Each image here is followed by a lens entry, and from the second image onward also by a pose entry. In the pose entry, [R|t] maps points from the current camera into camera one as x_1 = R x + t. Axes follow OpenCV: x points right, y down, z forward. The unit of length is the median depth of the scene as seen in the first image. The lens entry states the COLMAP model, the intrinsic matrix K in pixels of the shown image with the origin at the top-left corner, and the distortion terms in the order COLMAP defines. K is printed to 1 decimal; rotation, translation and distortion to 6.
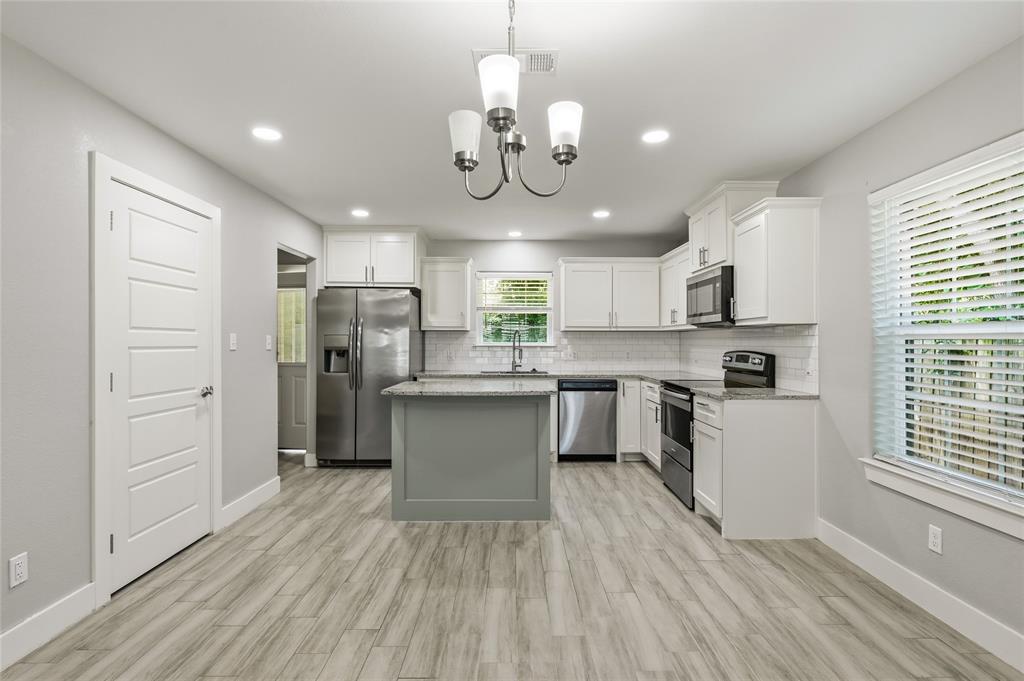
lens RADIAL K [[496.8, 0, 512.4], [0, 496.8, 339.0], [0, 0, 1]] dist [0.001484, -0.001201]
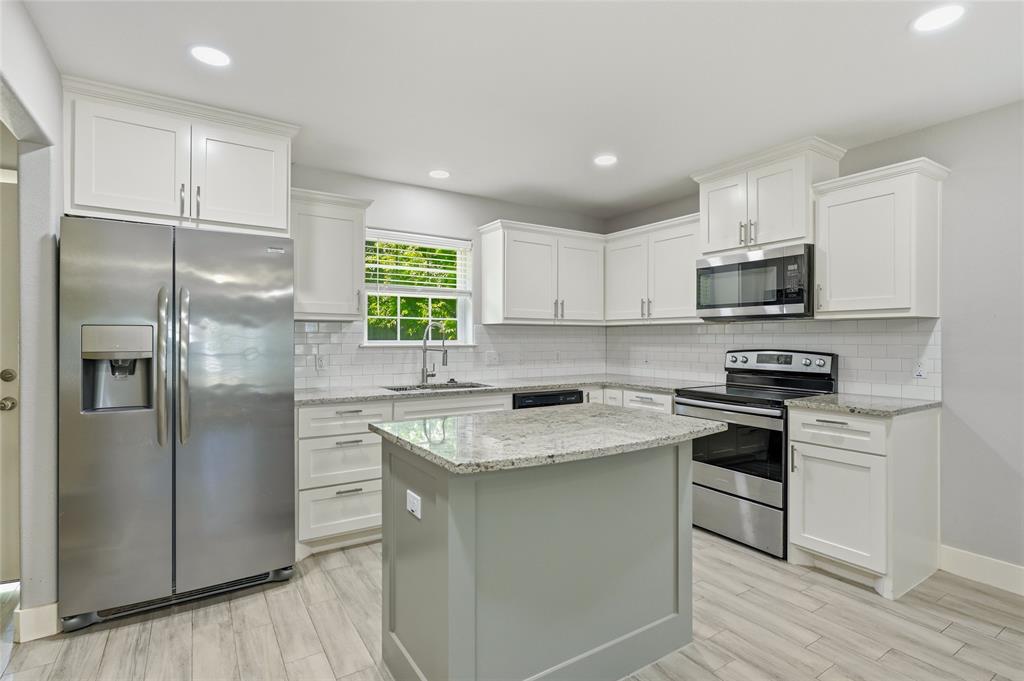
lens RADIAL K [[496.8, 0, 512.4], [0, 496.8, 340.9], [0, 0, 1]] dist [0.001484, -0.001201]
pose [[0.839379, -0.003370, 0.543536, -0.334743], [-0.001507, 0.999962, 0.008528, 0.001708], [-0.543544, -0.007978, 0.839342, 0.490104]]
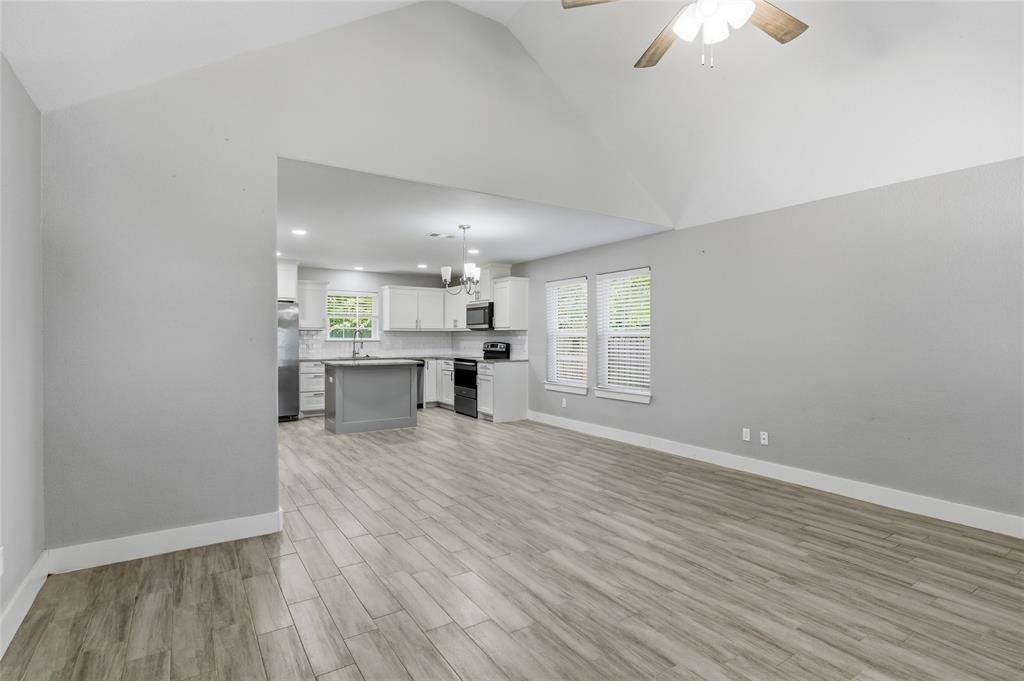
lens RADIAL K [[496.8, 0, 510.3], [0, 496.8, 338.9], [0, 0, 1]] dist [0.001484, -0.001201]
pose [[0.836664, -0.000240, 0.547717, -0.558405], [-0.003274, 0.999980, 0.005440, -0.000657], [-0.547707, -0.006345, 0.836646, -0.697886]]
